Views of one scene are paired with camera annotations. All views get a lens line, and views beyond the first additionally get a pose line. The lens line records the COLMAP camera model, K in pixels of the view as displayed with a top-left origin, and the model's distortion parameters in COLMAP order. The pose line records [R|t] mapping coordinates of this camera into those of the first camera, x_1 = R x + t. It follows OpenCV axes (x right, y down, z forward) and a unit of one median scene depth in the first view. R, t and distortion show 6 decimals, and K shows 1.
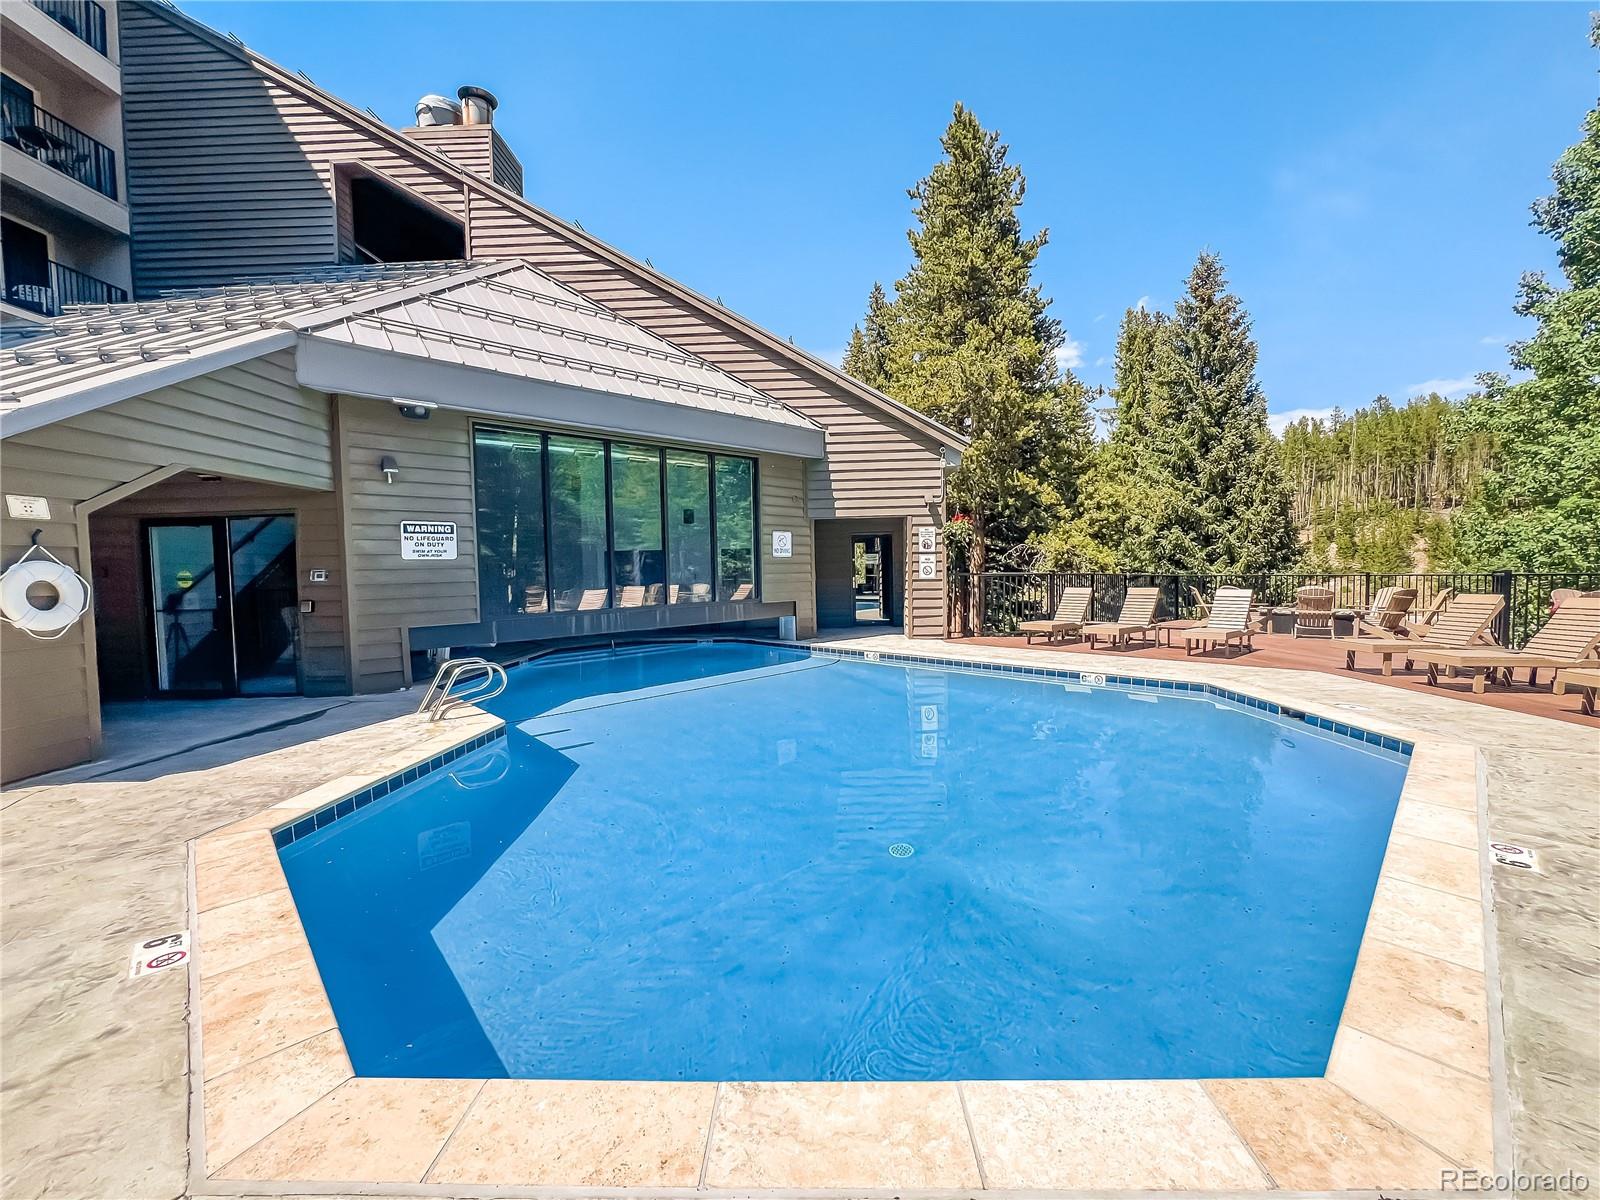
lens RADIAL K [[659.2, 0, 796.3], [0, 659.2, 600.3], [0, 0, 1]] dist [-0.012023, 0.000163]
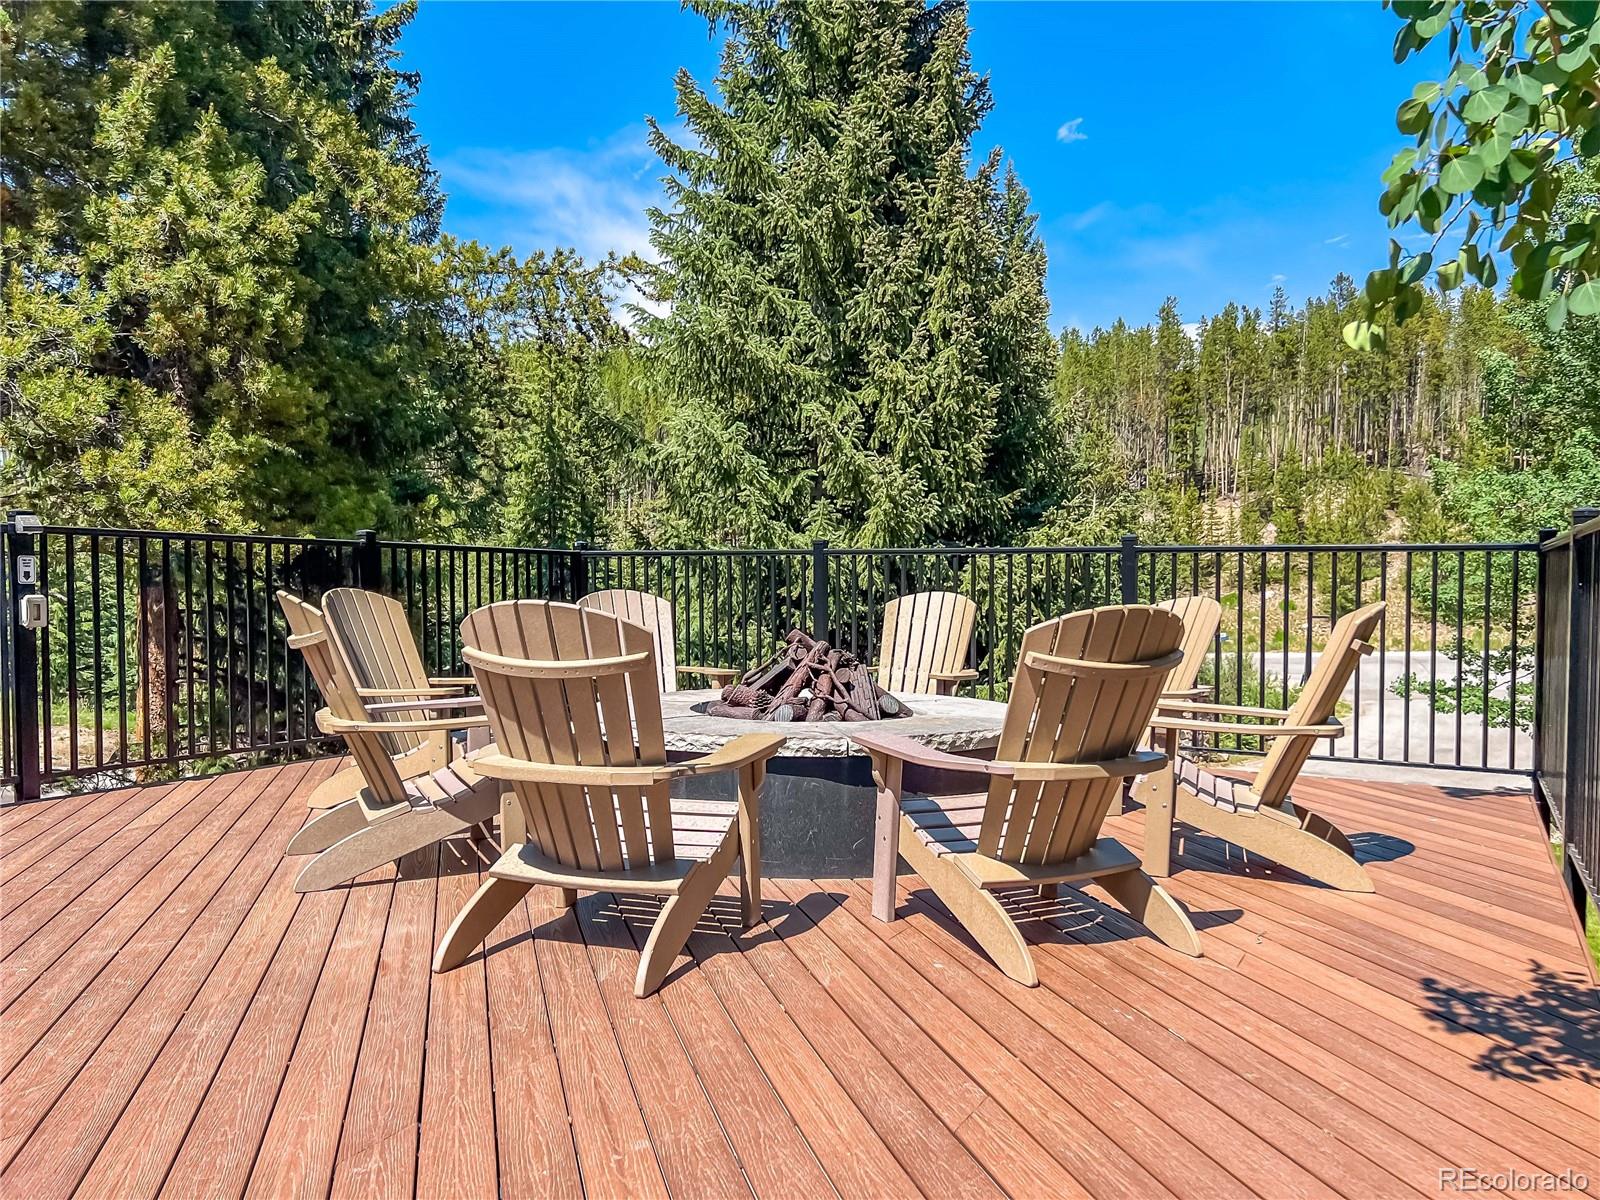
lens RADIAL K [[1216.9, 0, 803.4], [0, 1216.9, 603.4], [0, 0, 1]] dist [-0.009290, -0.005970]
pose [[0.954080, 0.008759, 0.299425, 0.121124], [-0.005422, 0.999914, -0.011974, -0.002808], [-0.299504, 0.009801, 0.954045, 0.117241]]
